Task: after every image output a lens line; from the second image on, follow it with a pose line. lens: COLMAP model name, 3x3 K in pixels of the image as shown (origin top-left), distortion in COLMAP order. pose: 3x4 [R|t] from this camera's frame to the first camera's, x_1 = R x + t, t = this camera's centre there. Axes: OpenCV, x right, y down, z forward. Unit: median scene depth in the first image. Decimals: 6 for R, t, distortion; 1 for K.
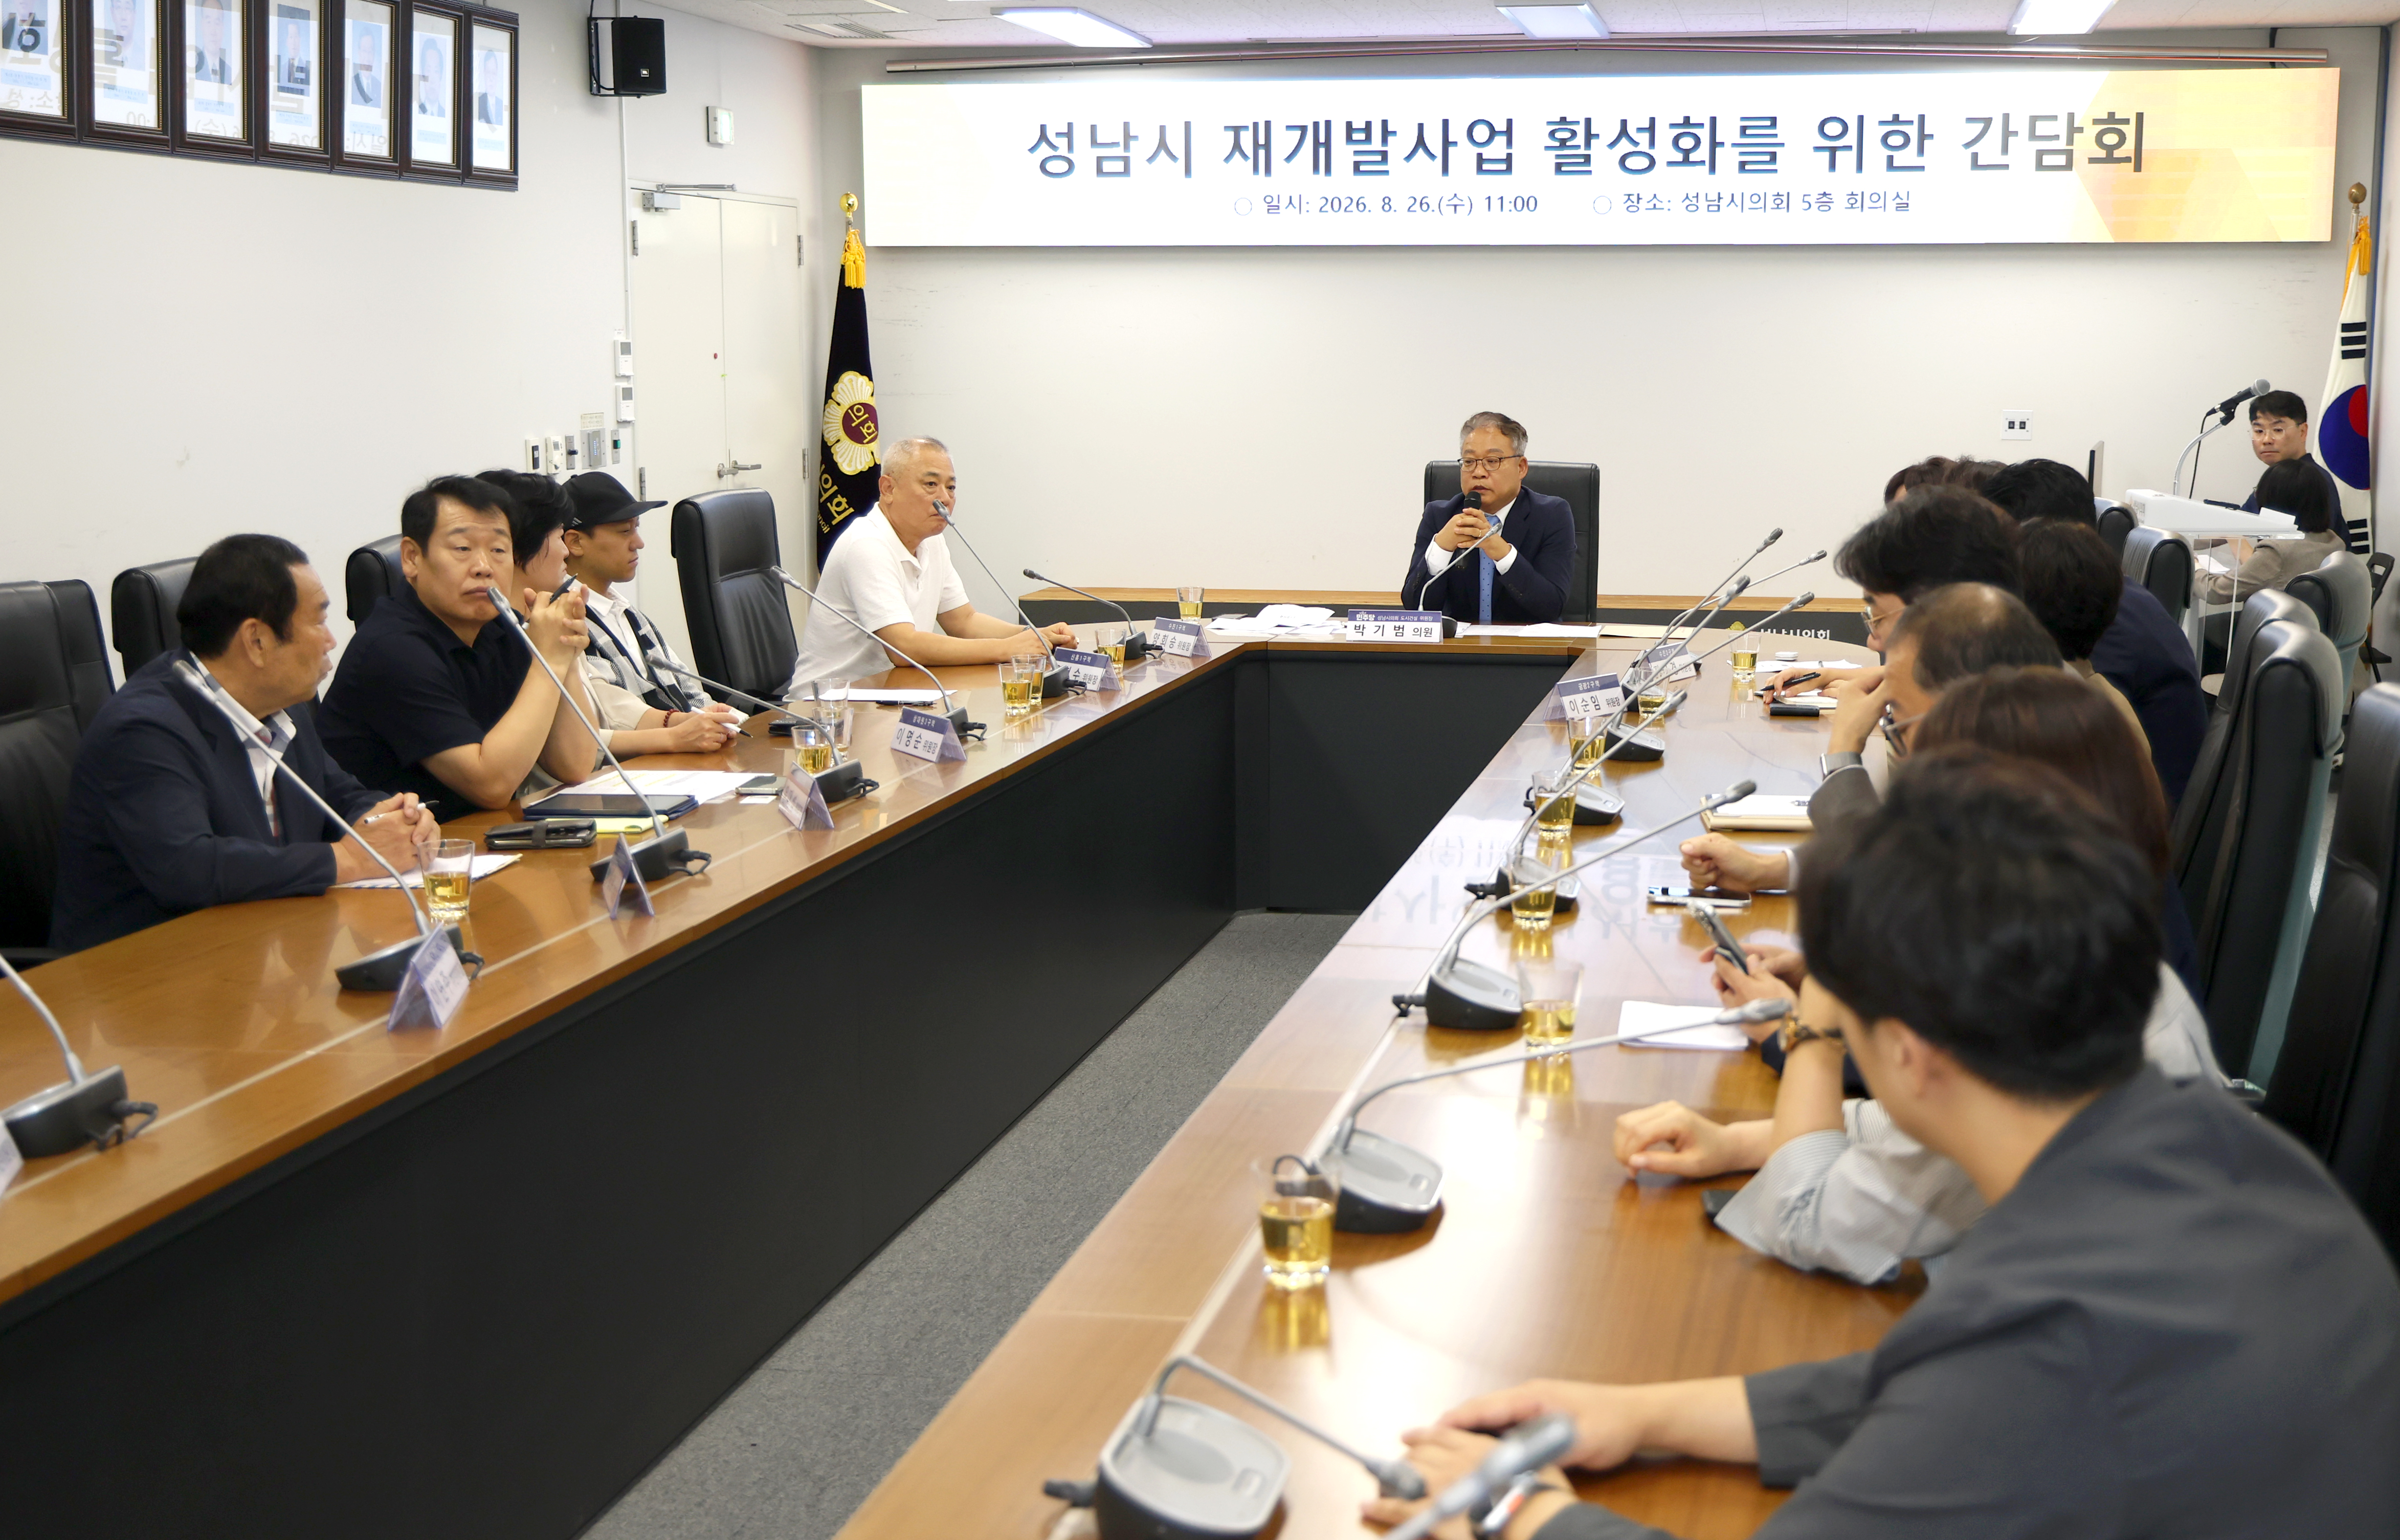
lens RADIAL K [[3213.3, 0, 1428.2], [0, 3213.3, 760.3], [0, 0, 1]] dist [0.007060, 0.260240]
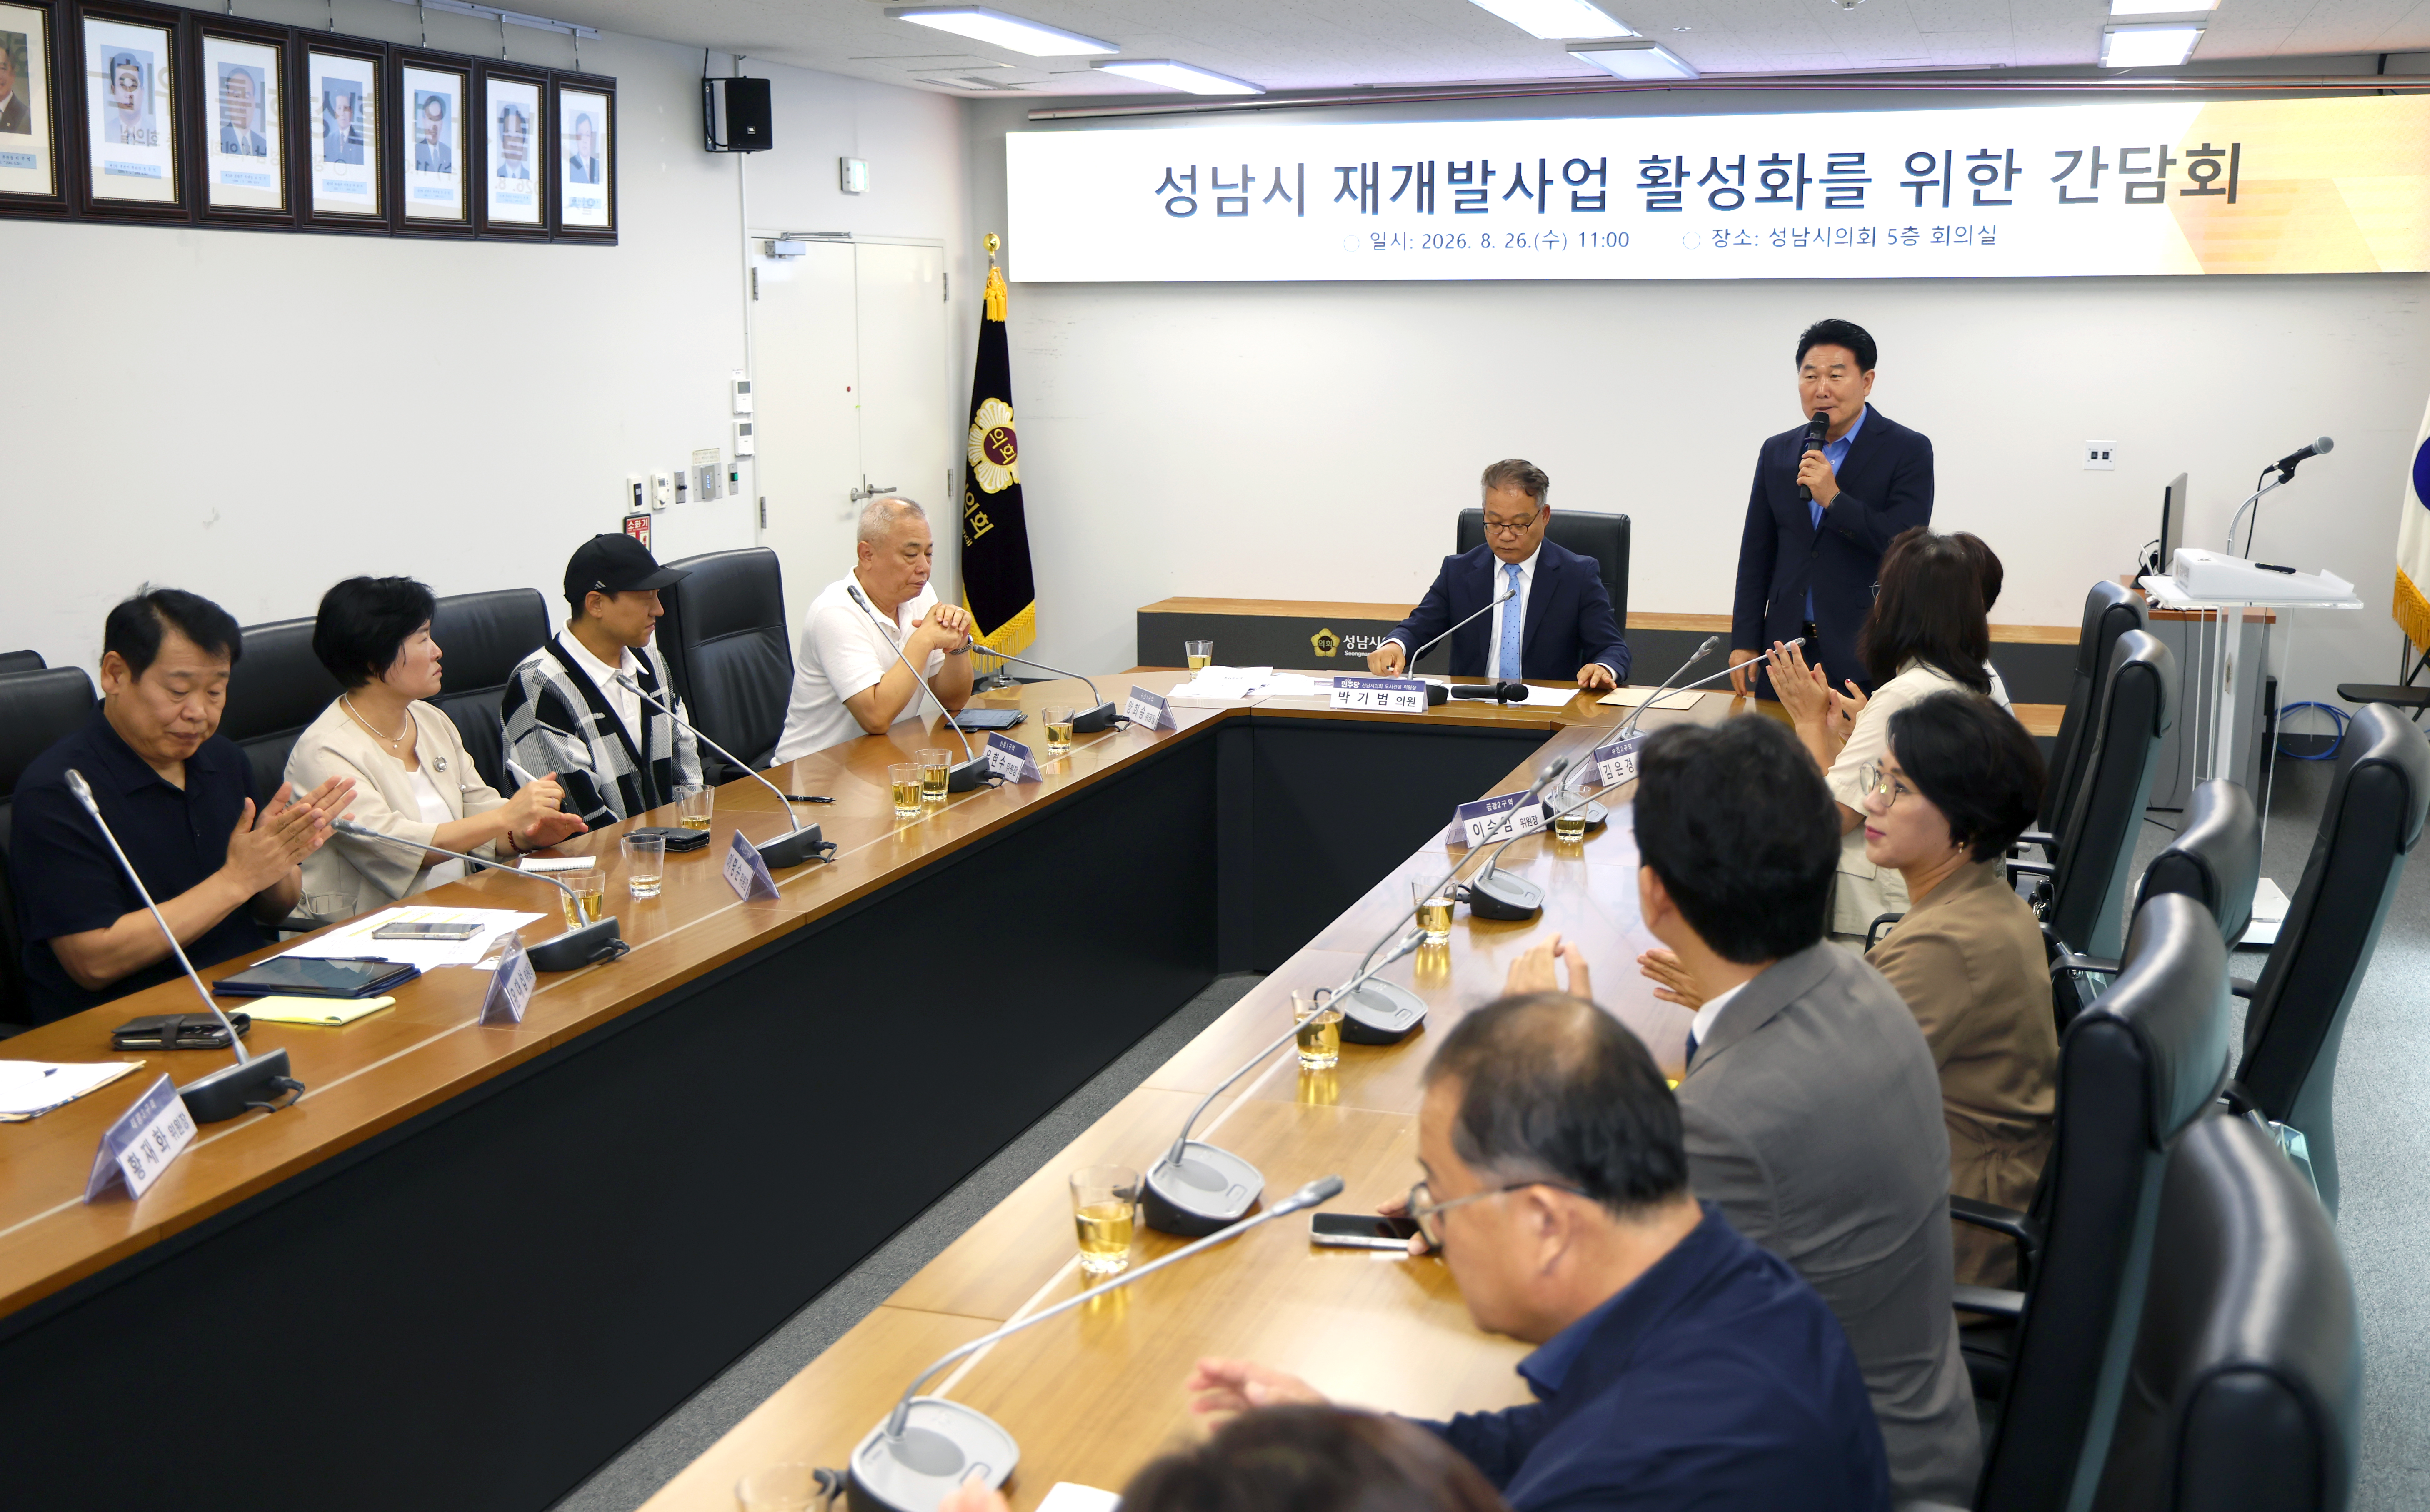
lens RADIAL K [[2603.2, 0, 1292.0], [0, 2603.2, 765.4], [0, 0, 1]] dist [-0.009231, 0.221445]
pose [[0.988003, 0.025053, -0.152391, 0.059436], [-0.018630, 0.998883, 0.043430, -0.037626], [0.153309, -0.040070, 0.987366, 0.143340]]
